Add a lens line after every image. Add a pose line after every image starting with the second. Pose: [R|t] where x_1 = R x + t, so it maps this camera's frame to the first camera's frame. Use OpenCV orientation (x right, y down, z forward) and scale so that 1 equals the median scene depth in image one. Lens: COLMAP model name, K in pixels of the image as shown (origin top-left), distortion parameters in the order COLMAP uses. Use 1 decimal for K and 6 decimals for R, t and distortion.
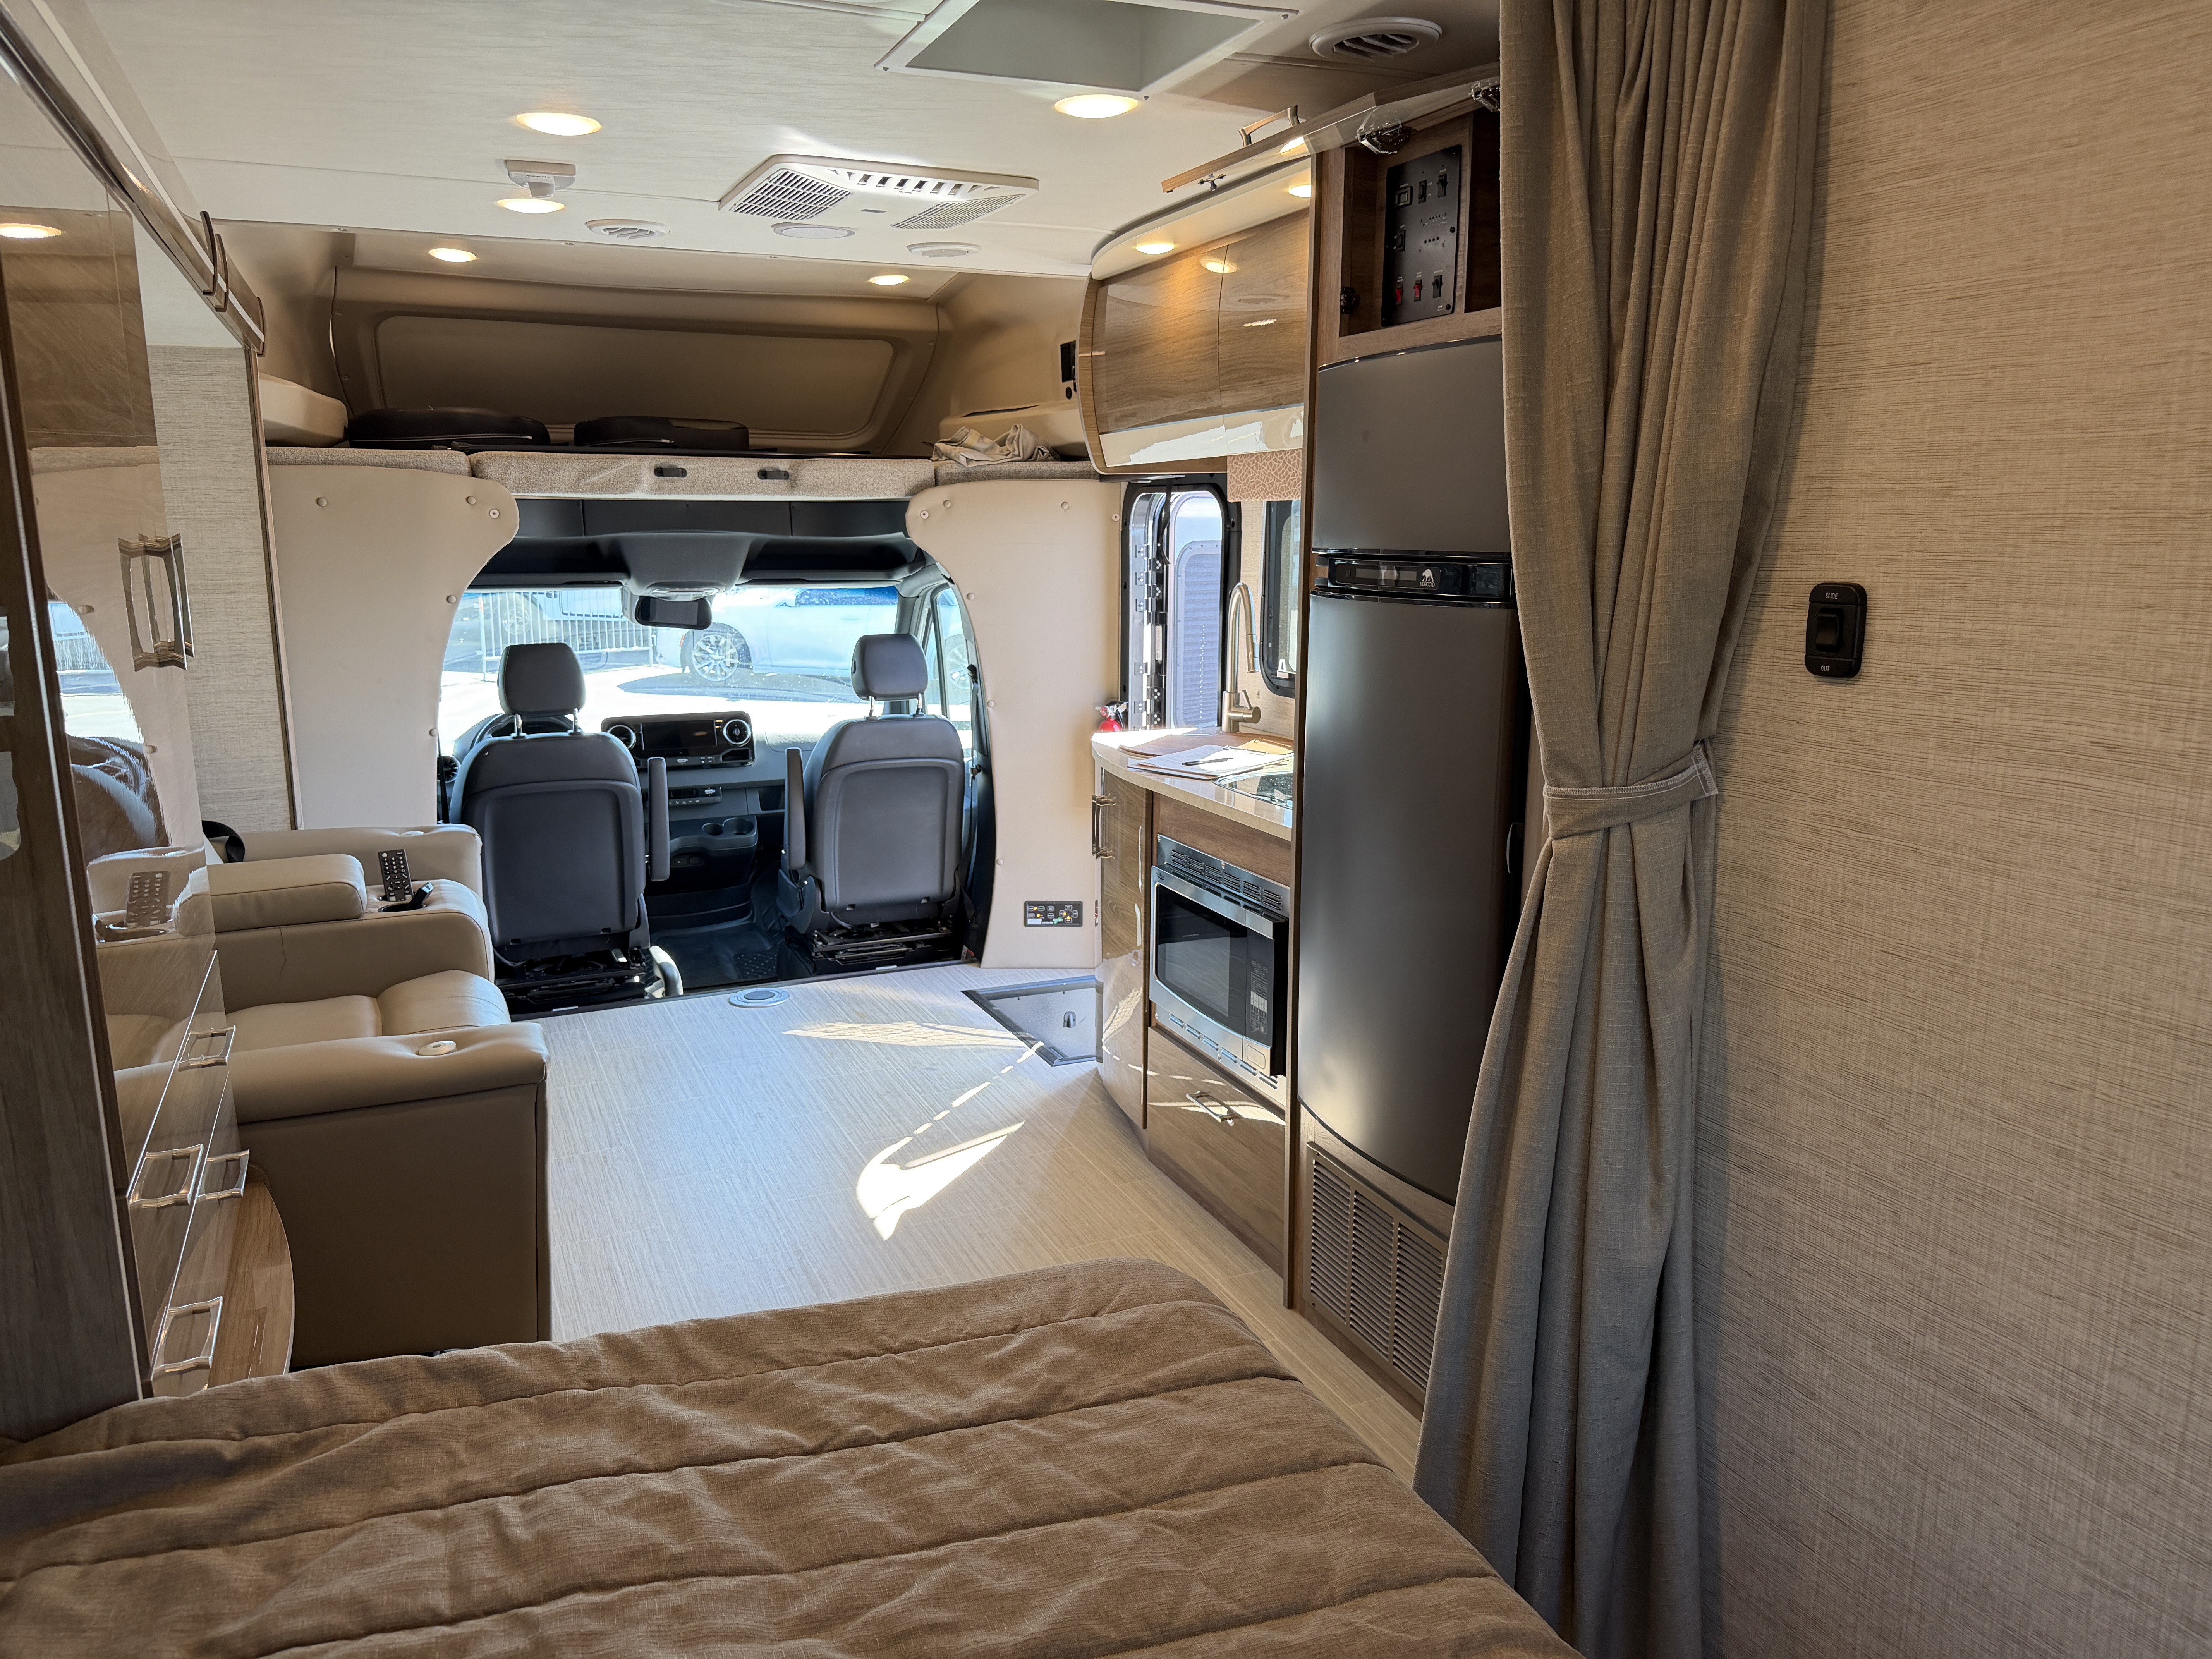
lens RADIAL K [[1541.2, 0, 1106.0], [0, 1541.2, 829.5], [0, 0, 1]] dist [0.141990, -0.215810]
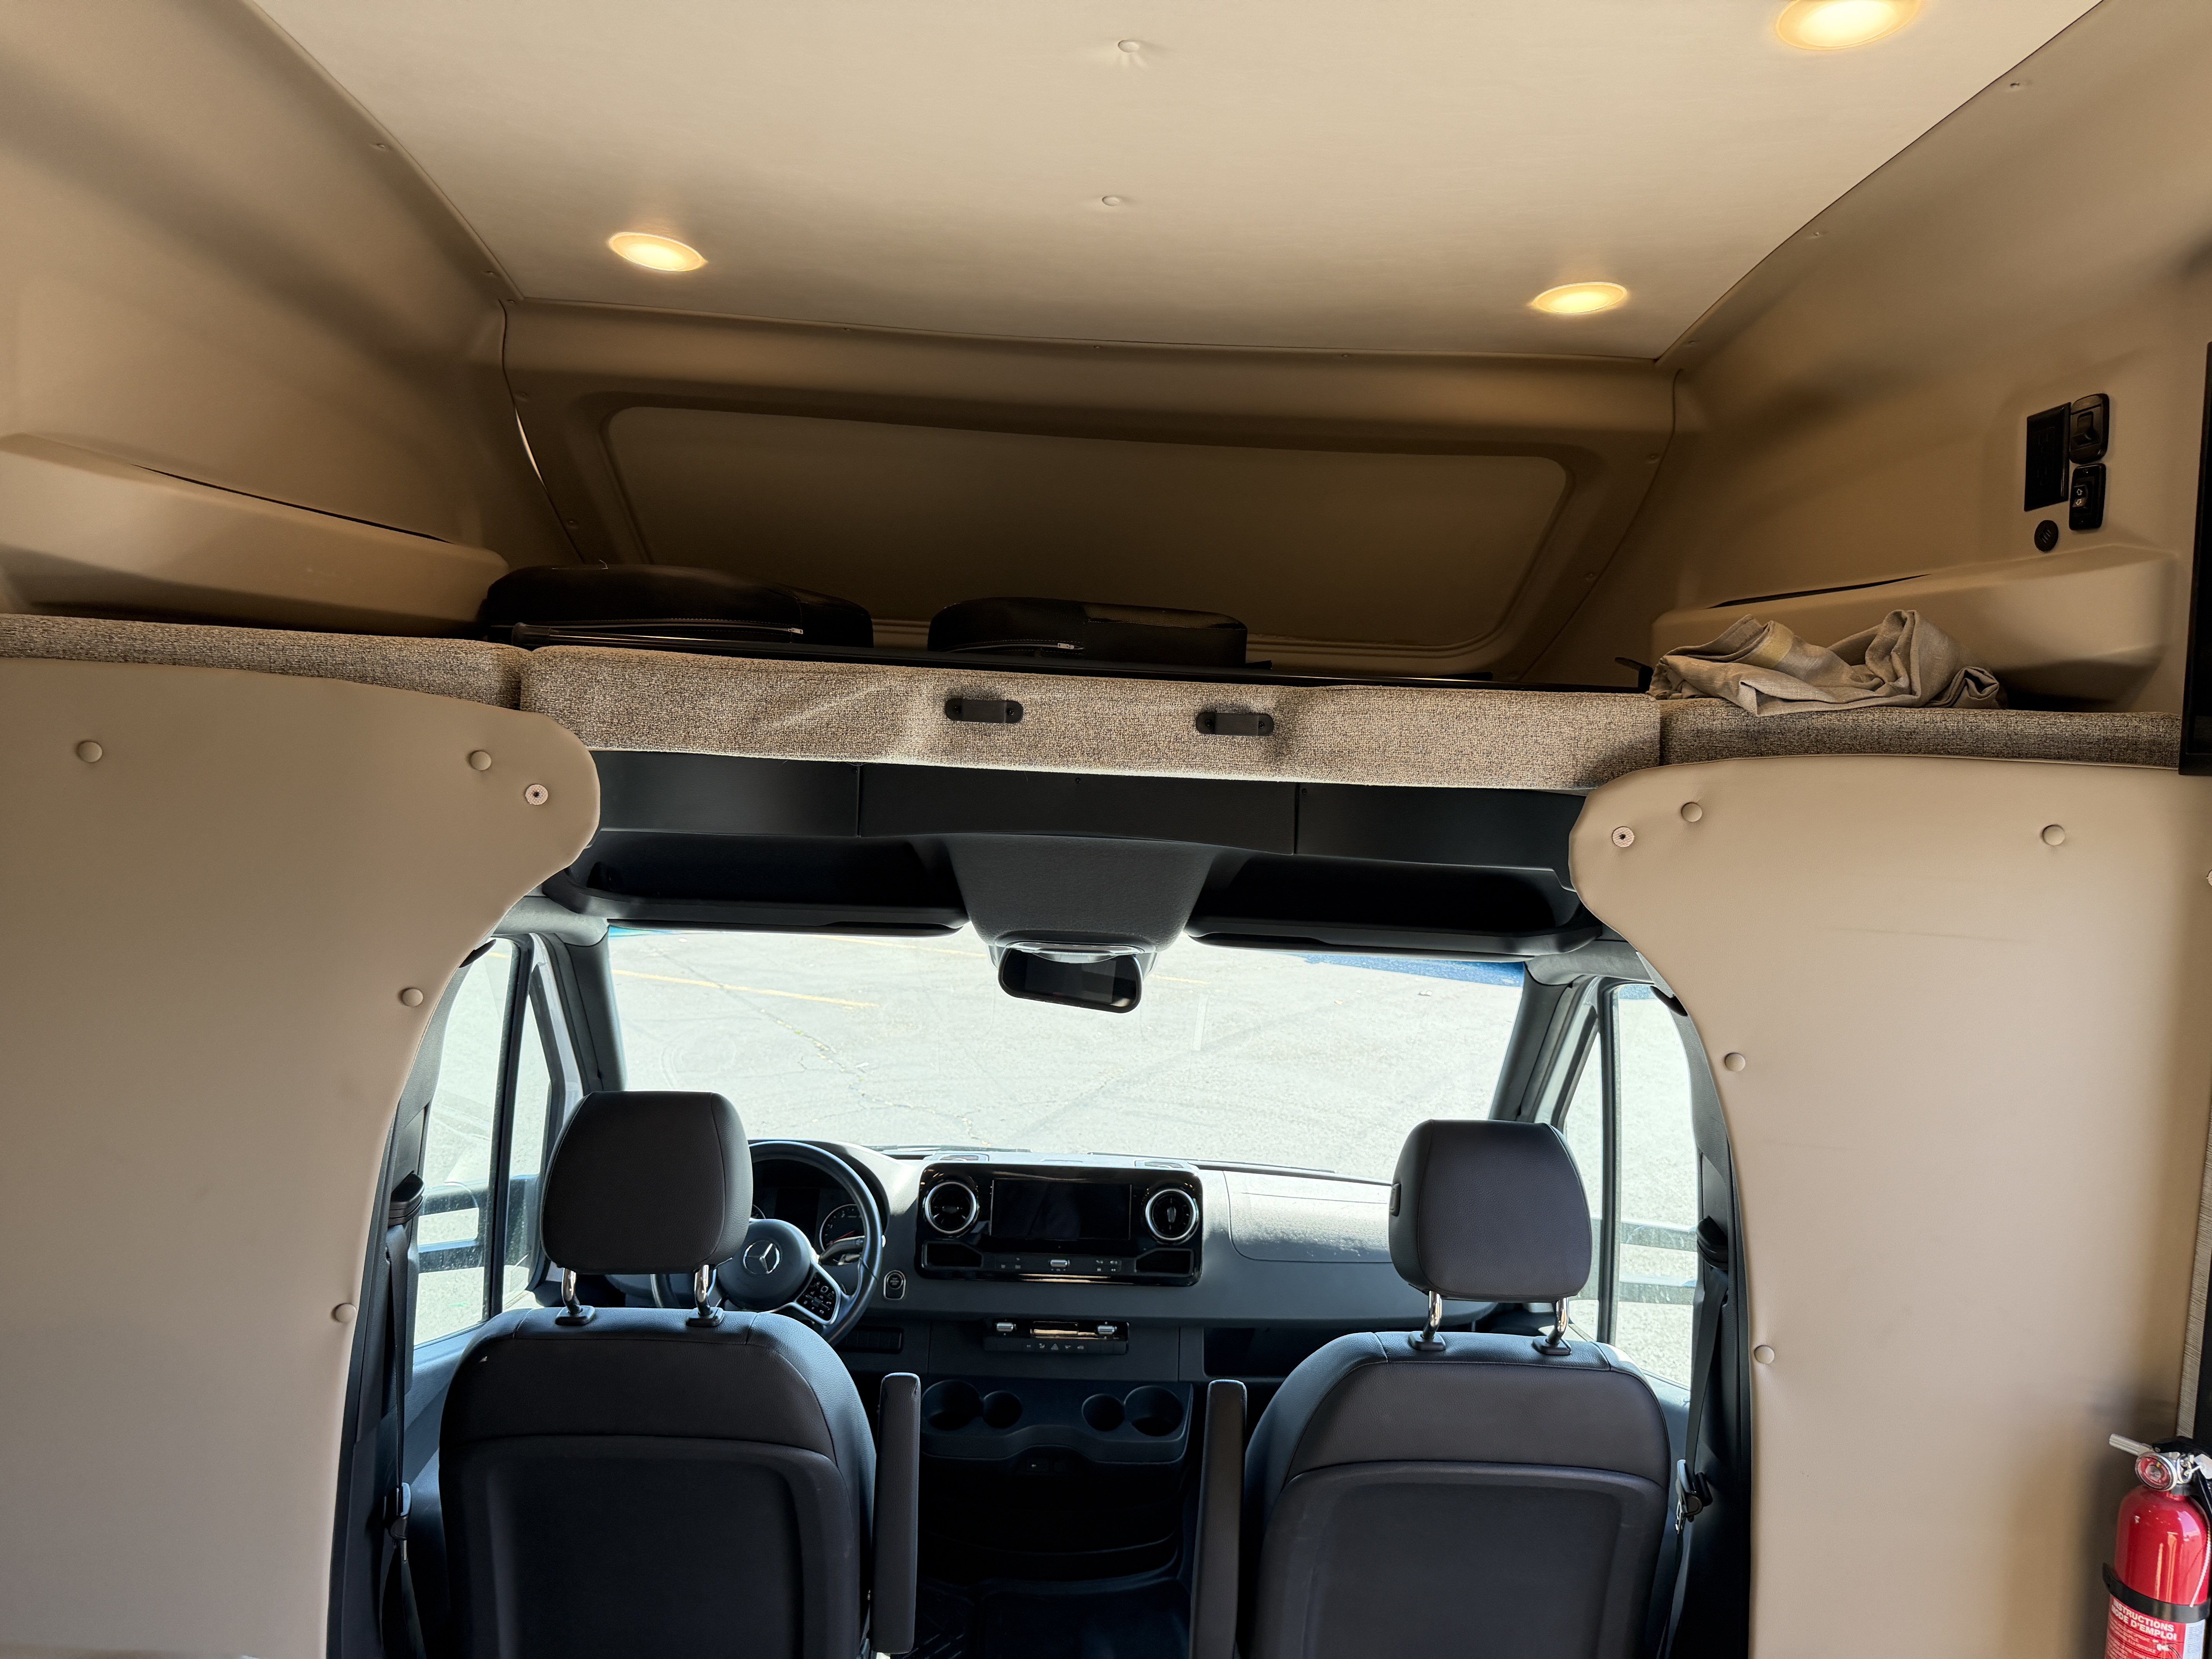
lens RADIAL K [[1545.7, 0, 1119.6], [0, 1545.7, 845.0], [0, 0, 1]] dist [0.132570, -0.173339]
pose [[0.925436, 0.070586, -0.372272, -0.087626], [-0.121637, 0.985837, -0.115456, -0.141083], [0.358850, 0.152129, 0.920914, 0.603190]]
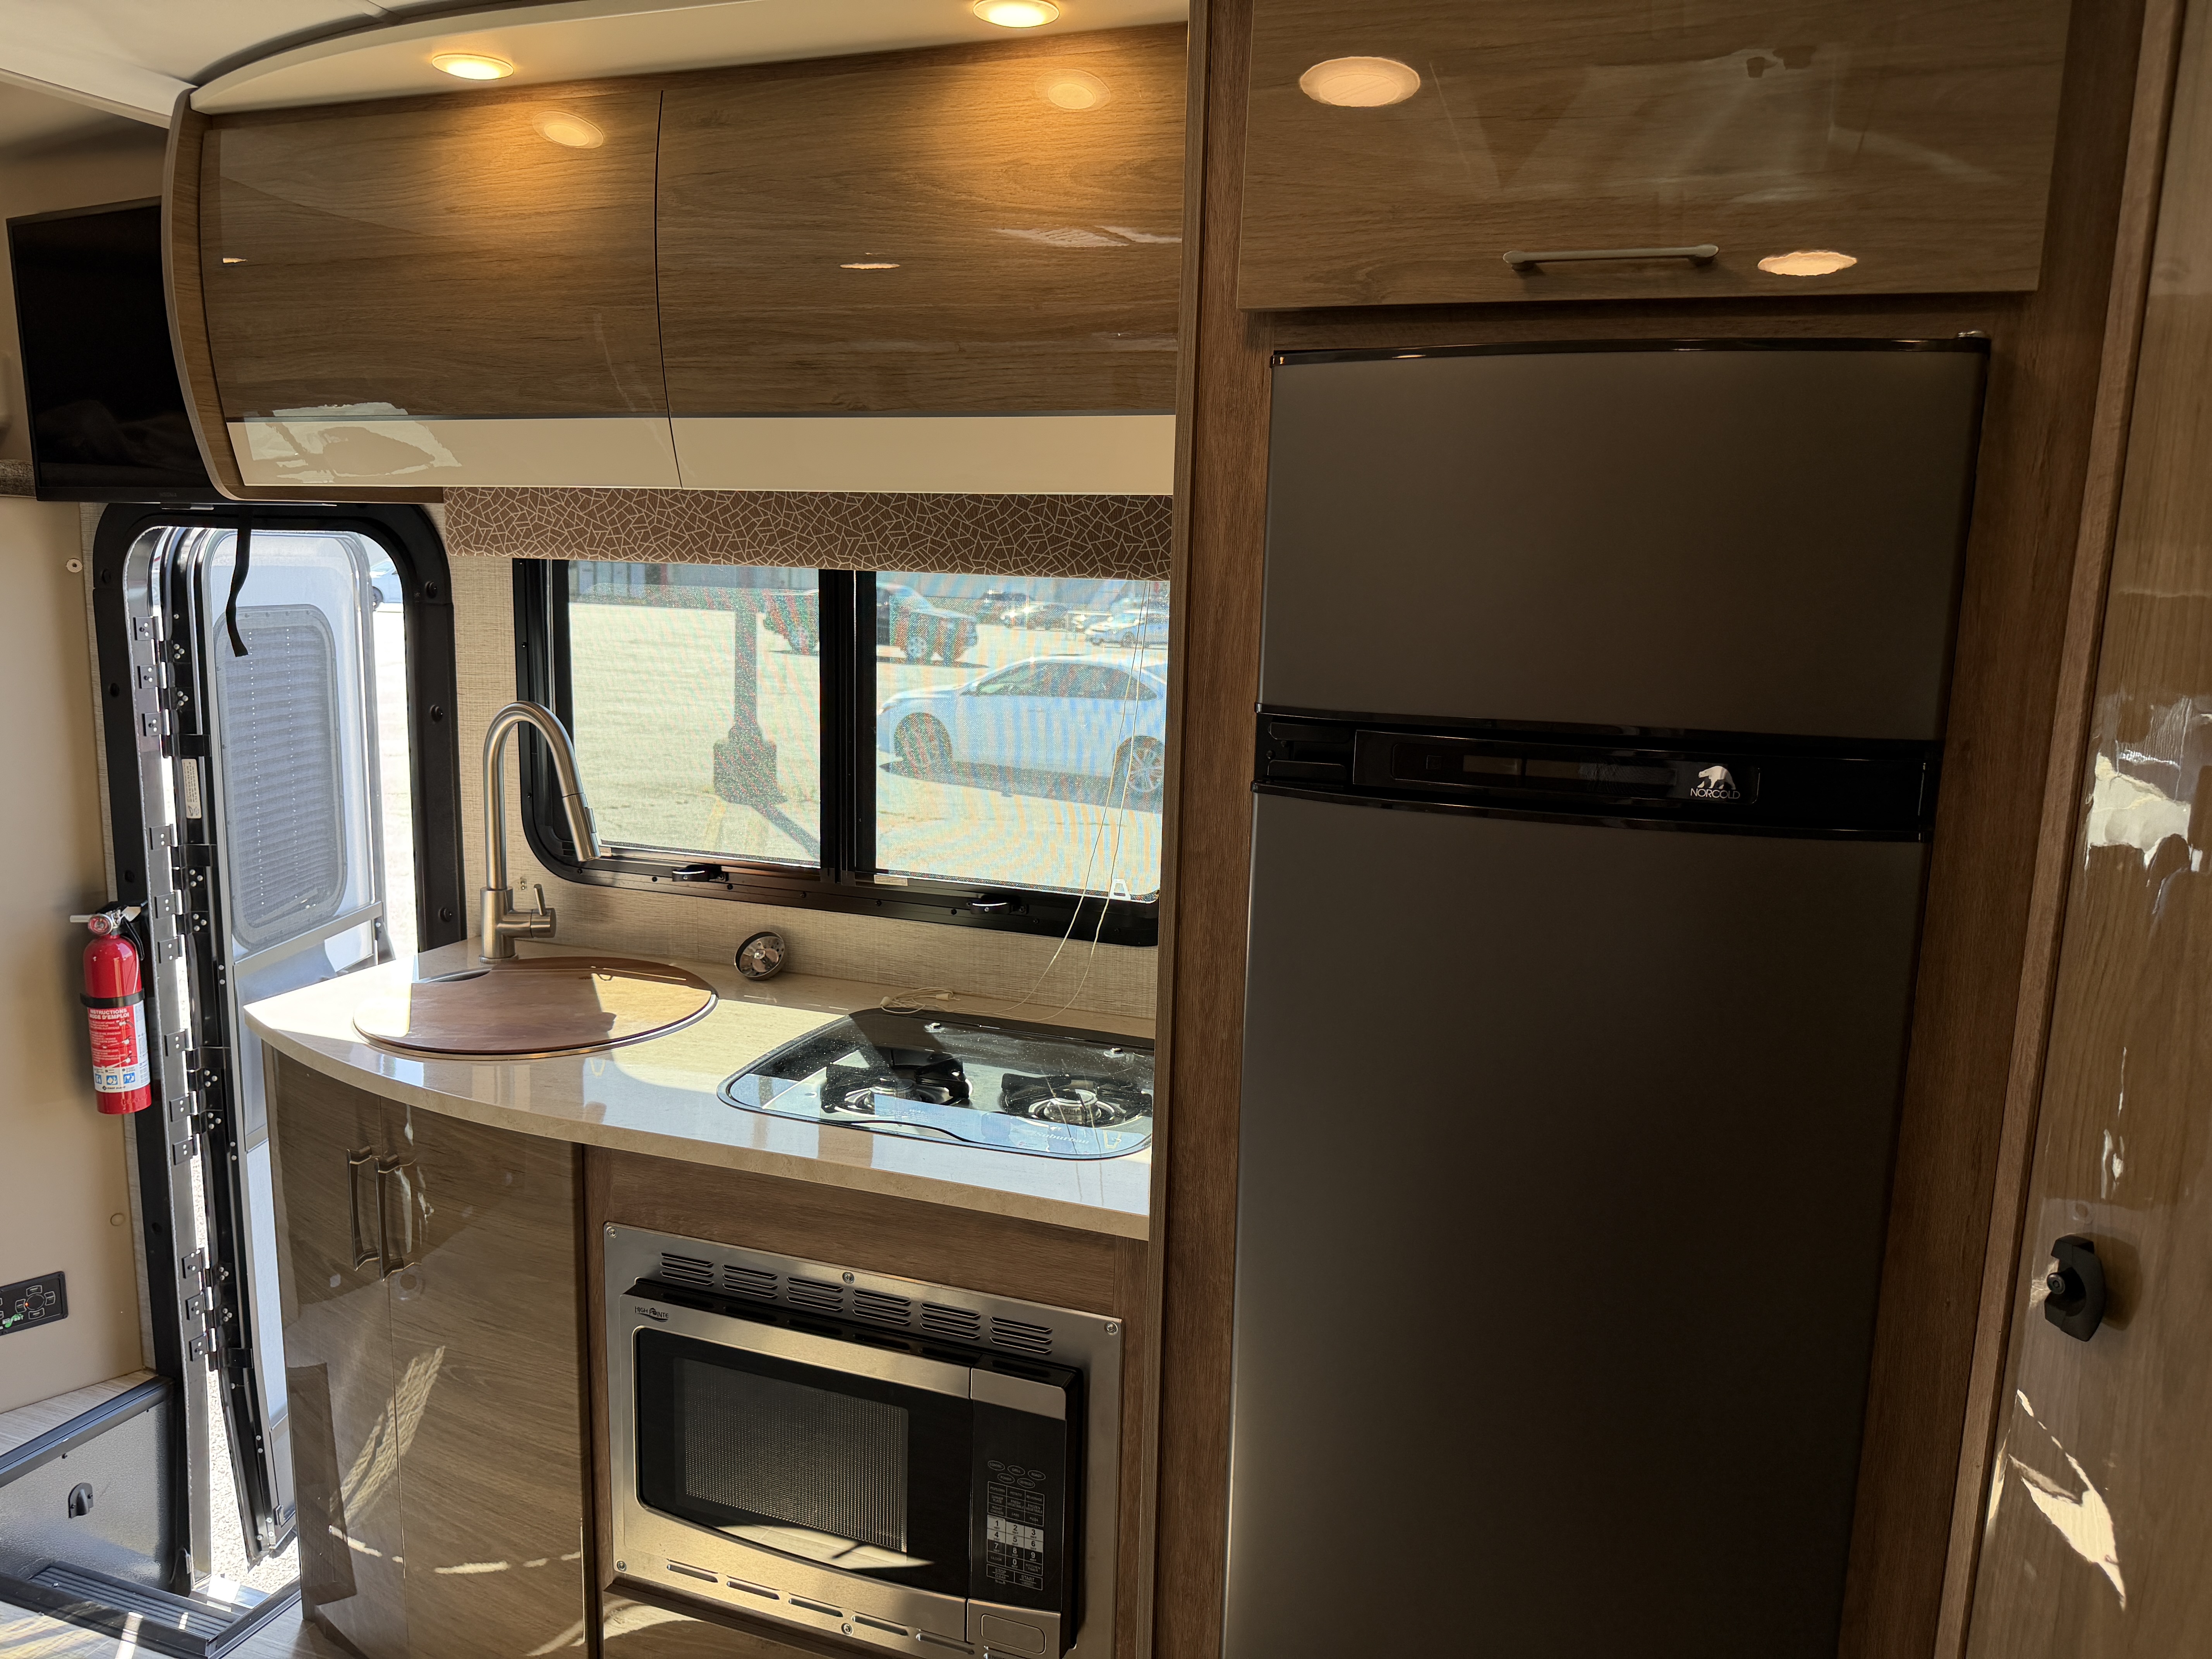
lens RADIAL K [[1531.6, 0, 1157.7], [0, 1531.6, 814.1], [0, 0, 1]] dist [0.028299, -0.052284]
pose [[0.672827, -0.097284, 0.733376, -0.140904], [0.114843, 0.993034, 0.026366, -0.086398], [-0.730832, 0.066483, 0.679312, 0.367051]]
